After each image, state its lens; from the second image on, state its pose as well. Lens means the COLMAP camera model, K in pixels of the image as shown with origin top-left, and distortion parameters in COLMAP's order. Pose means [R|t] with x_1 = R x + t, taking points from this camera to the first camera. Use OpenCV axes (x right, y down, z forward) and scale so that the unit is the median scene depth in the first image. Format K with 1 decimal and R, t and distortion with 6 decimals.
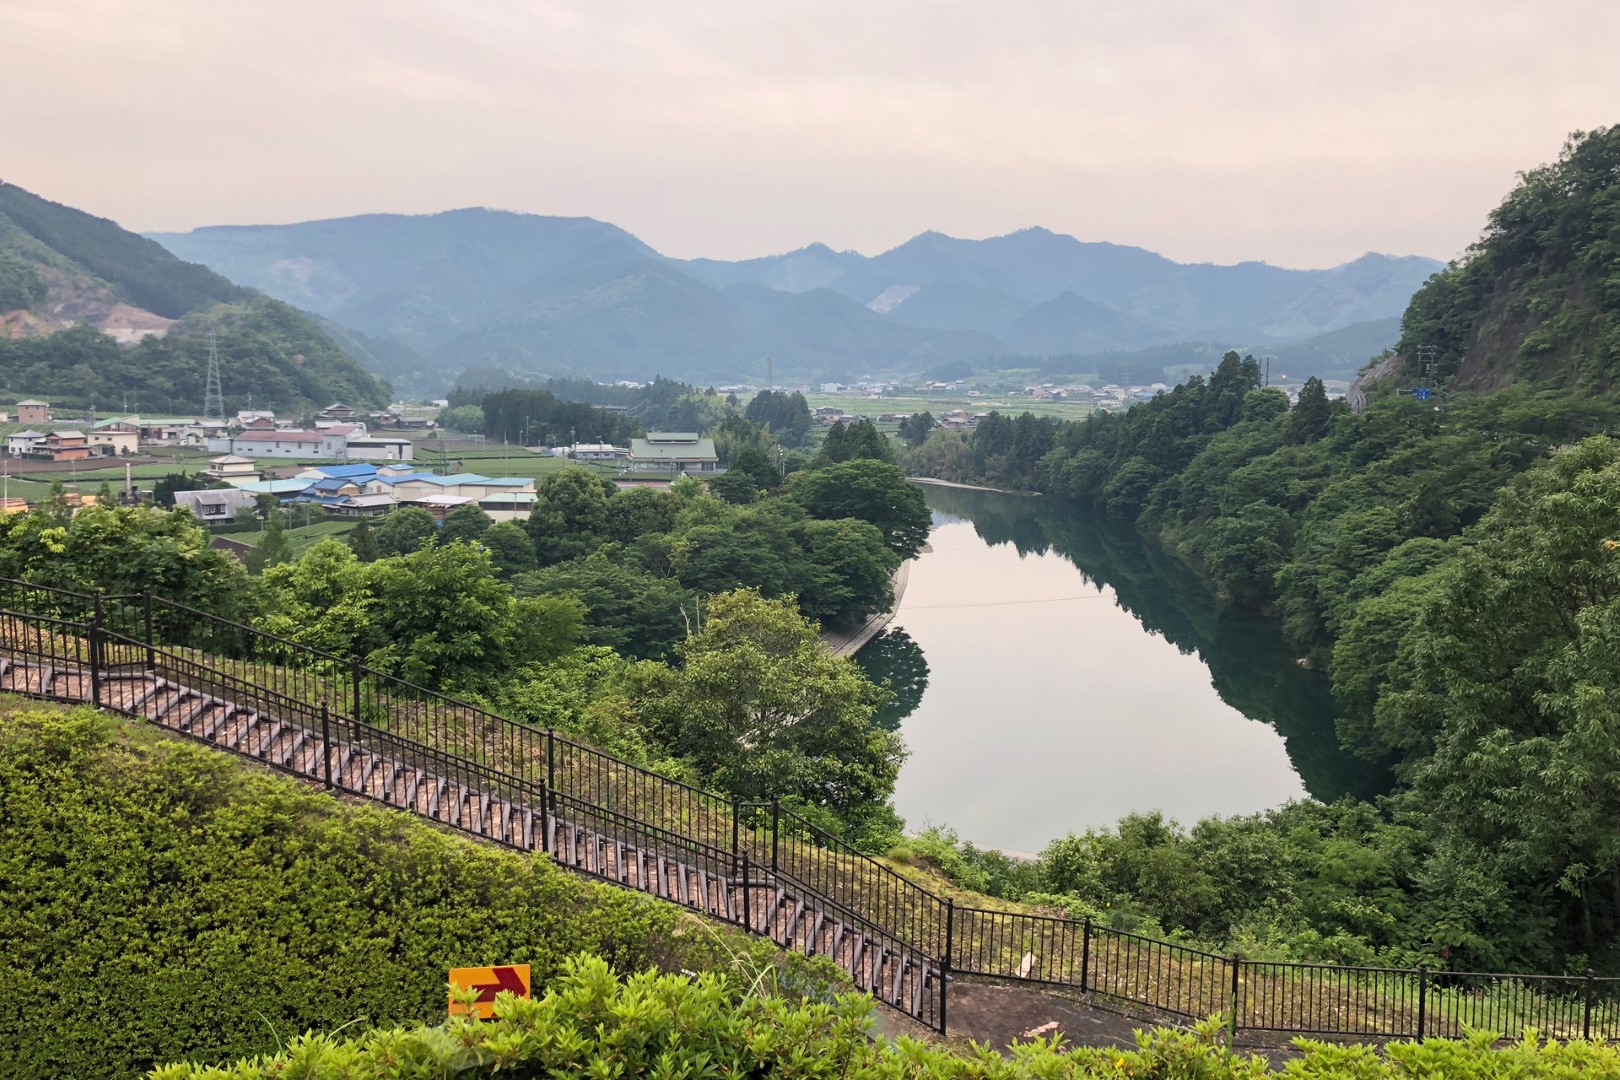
lens RADIAL K [[1378.3, 0, 791.4], [0, 1378.3, 483.7], [0, 0, 1]] dist [0.045715, -0.055486]
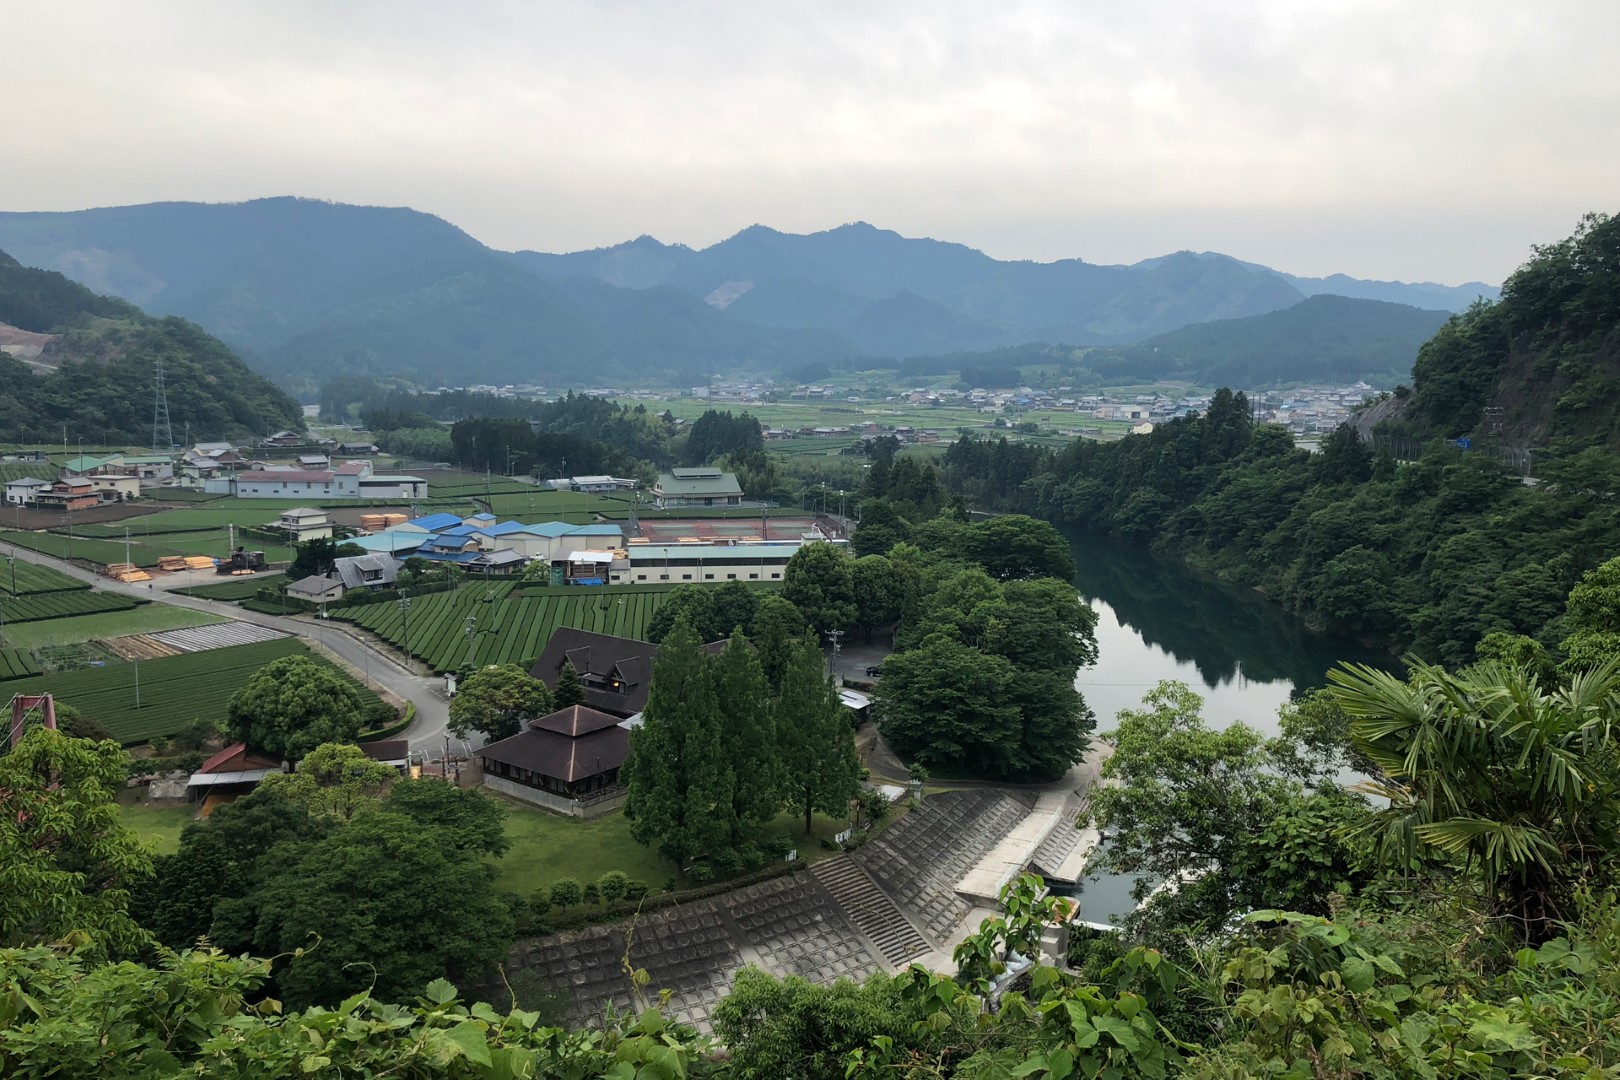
lens RADIAL K [[1378.3, 0, 818.3], [0, 1378.3, 545.9], [0, 0, 1]] dist [0.045715, -0.055486]
pose [[0.988097, -0.026058, 0.151607, -0.134746], [0.018320, 0.998468, 0.052216, -0.027148], [-0.152736, -0.048817, 0.987061, -0.028758]]
